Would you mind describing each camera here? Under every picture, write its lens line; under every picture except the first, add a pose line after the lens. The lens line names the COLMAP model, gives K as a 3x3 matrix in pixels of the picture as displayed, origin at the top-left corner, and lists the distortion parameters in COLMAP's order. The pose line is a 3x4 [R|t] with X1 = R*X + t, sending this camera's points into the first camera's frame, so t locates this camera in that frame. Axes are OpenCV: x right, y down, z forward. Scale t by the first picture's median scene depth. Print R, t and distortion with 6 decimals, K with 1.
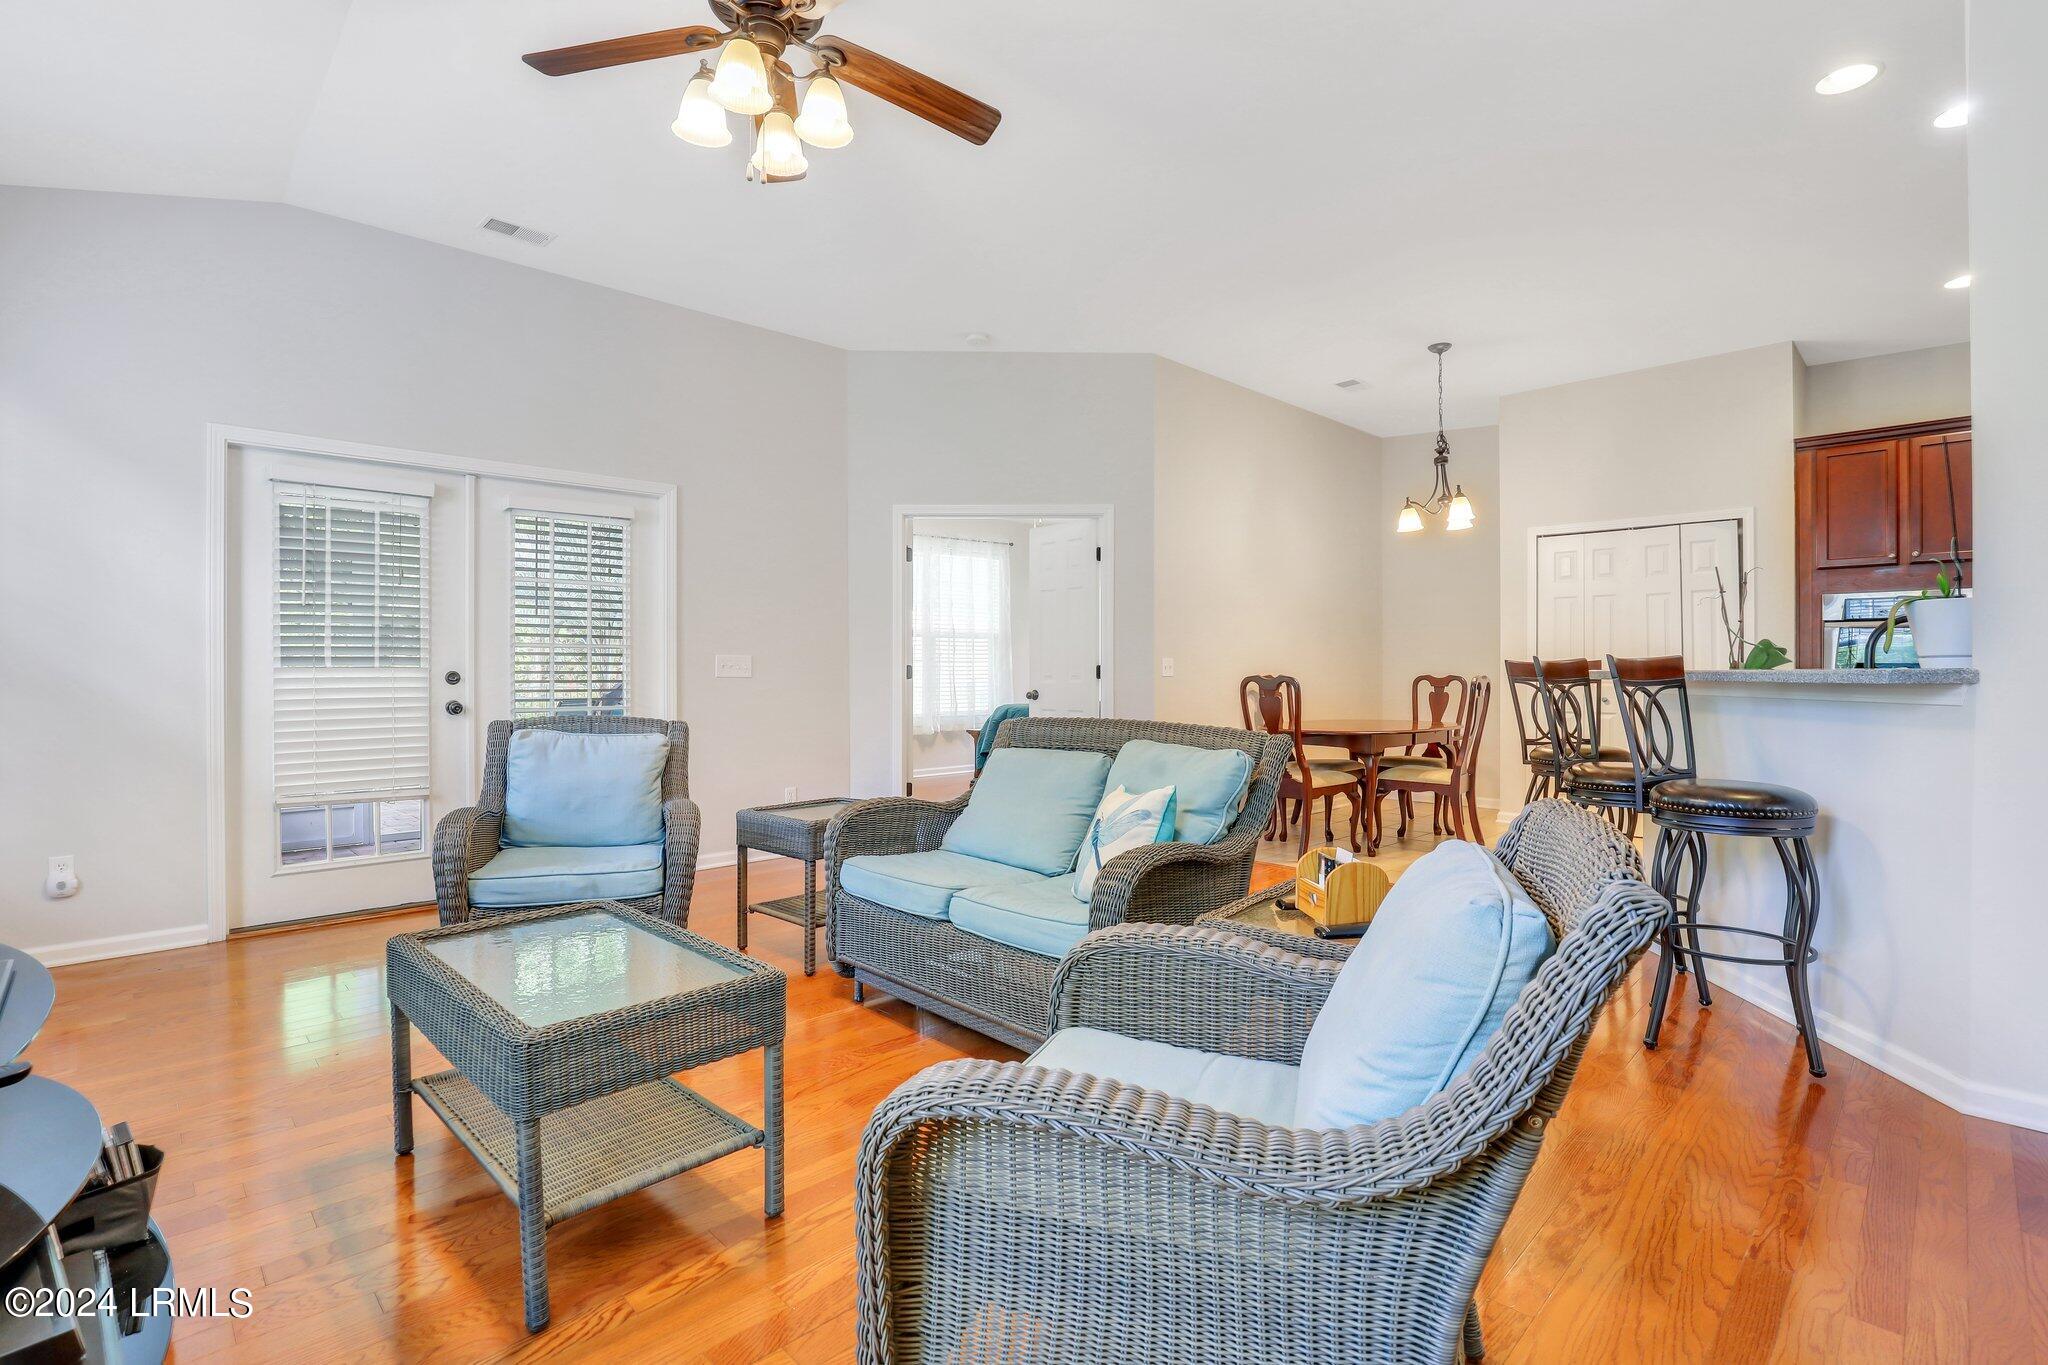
lens RADIAL K [[954.2, 0, 1054.4], [0, 954.2, 707.1], [0, 0, 1]] dist [-0.039563, 0.007423]
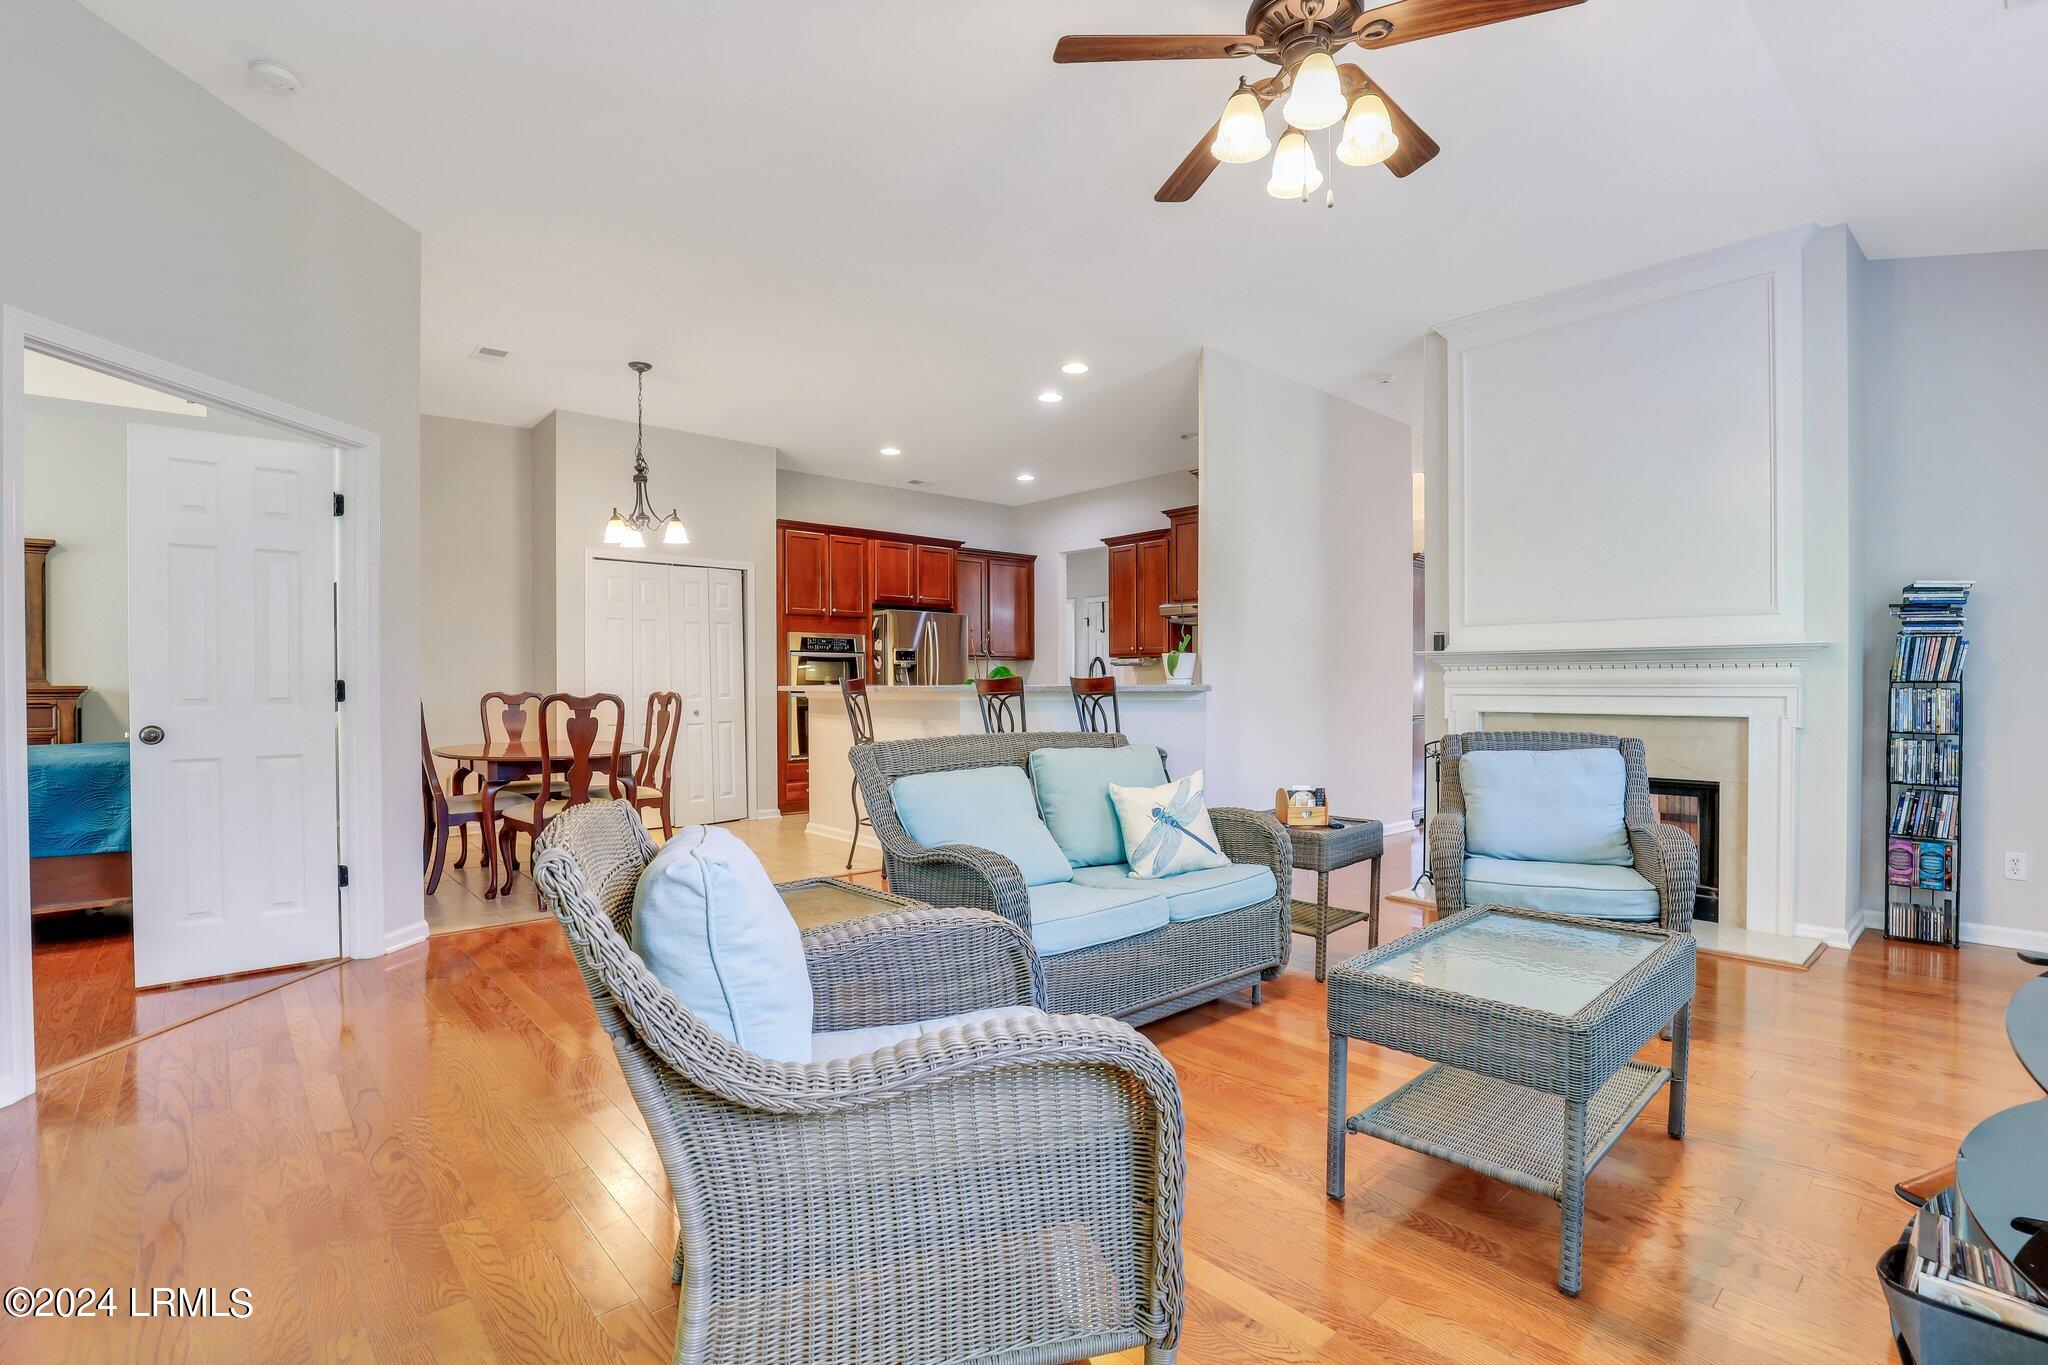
lens RADIAL K [[967.2, 0, 1034.3], [0, 967.2, 680.7], [0, 0, 1]] dist [-0.032280, 0.004751]
pose [[0.043310, 0.006073, 0.999043, -0.616714], [0.040120, 0.999164, -0.007813, -0.021323], [-0.998256, 0.040420, 0.043030, 0.565055]]
